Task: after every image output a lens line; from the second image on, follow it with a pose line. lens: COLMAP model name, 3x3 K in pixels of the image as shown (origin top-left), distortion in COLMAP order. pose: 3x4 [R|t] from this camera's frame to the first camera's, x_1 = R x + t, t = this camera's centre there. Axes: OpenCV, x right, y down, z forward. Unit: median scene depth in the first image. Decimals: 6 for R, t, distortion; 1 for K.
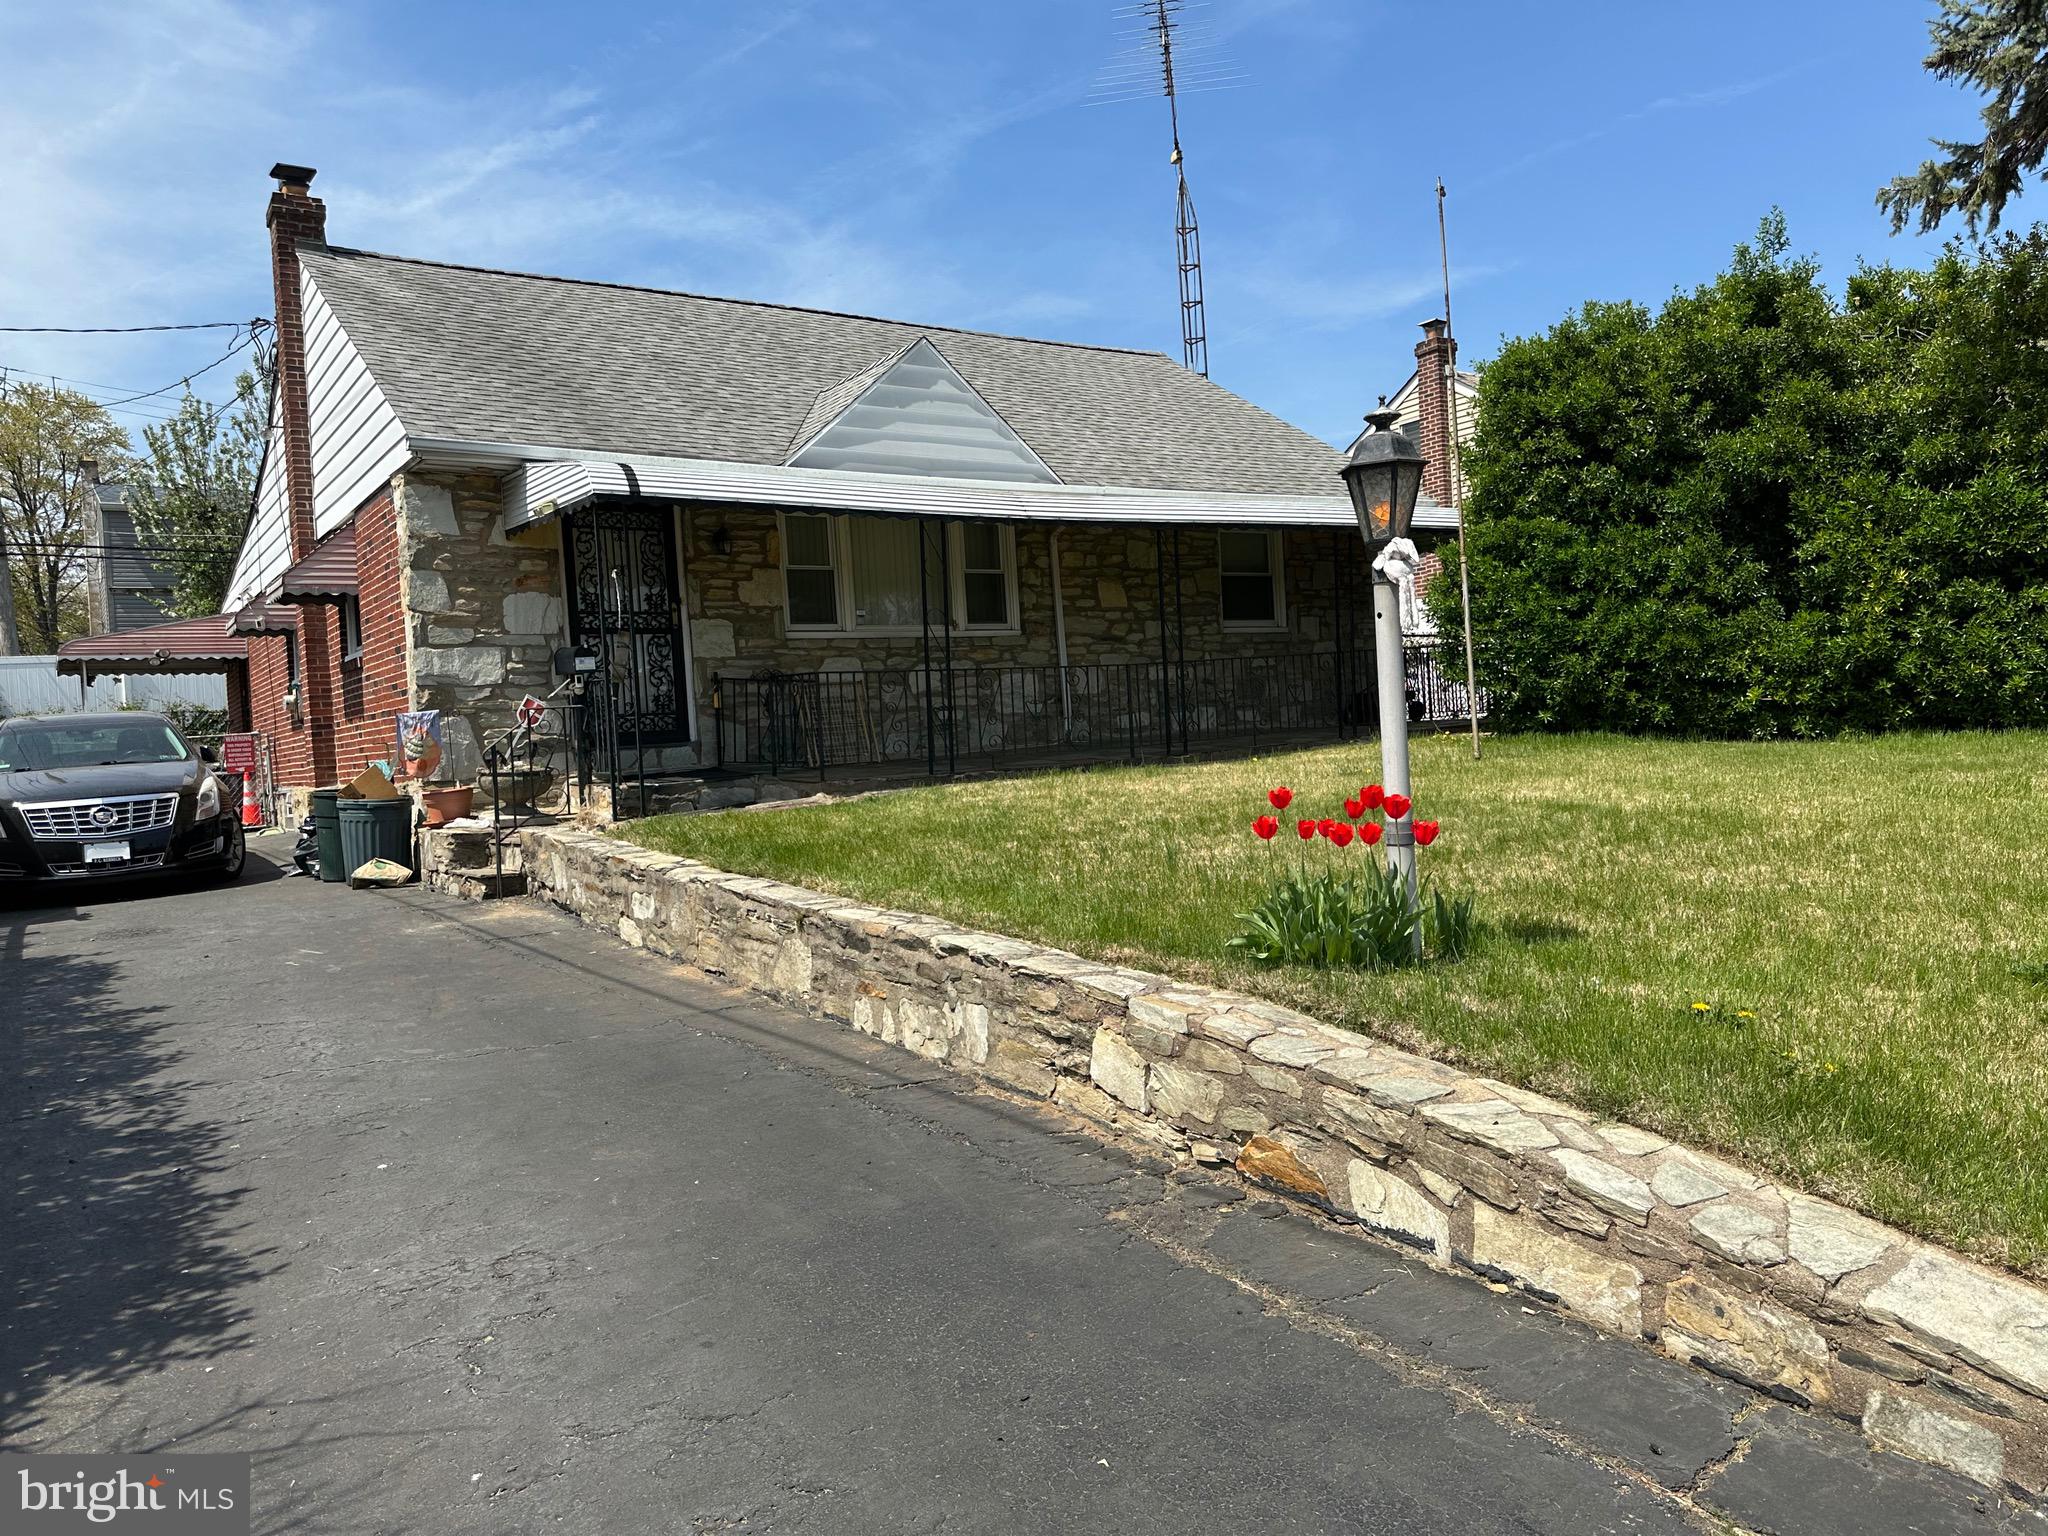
lens RADIAL K [[1417.3, 0, 1024.0], [0, 1417.3, 768.0], [0, 0, 1]] dist [0.188315, -0.240538]
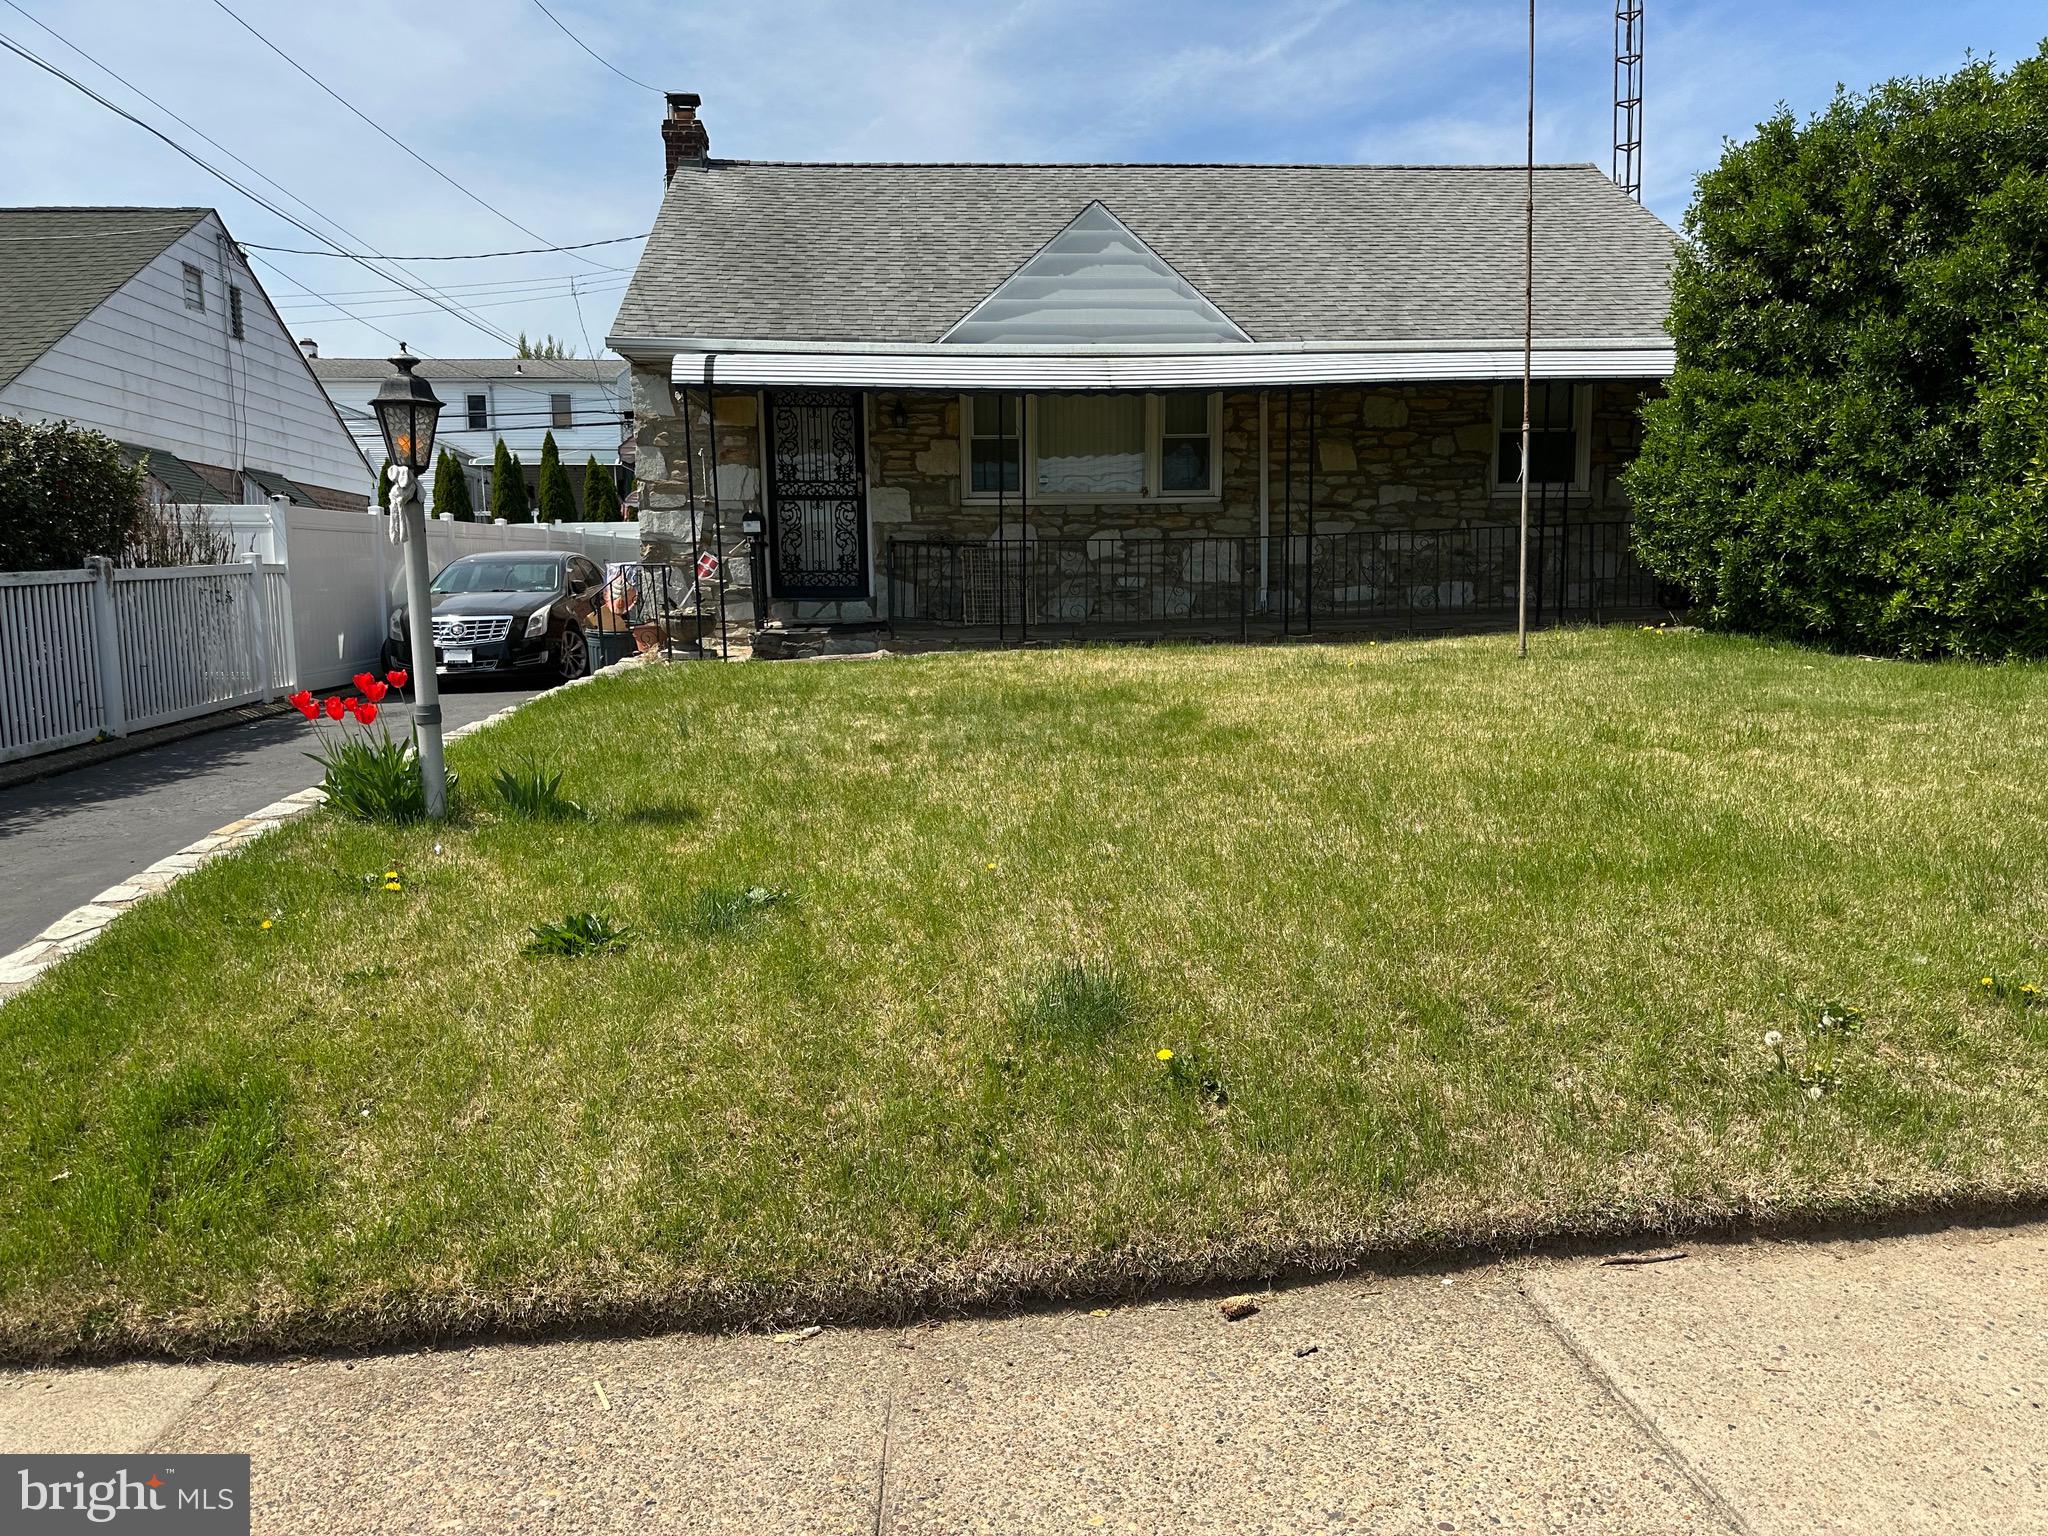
lens RADIAL K [[1417.3, 0, 1024.0], [0, 1417.3, 768.0], [0, 0, 1]] dist [0.188315, -0.240538]
pose [[0.864709, 0.107087, -0.490725, 0.436820], [-0.052466, 0.990920, 0.123791, -0.030080], [0.499526, -0.081297, 0.862476, 0.072082]]
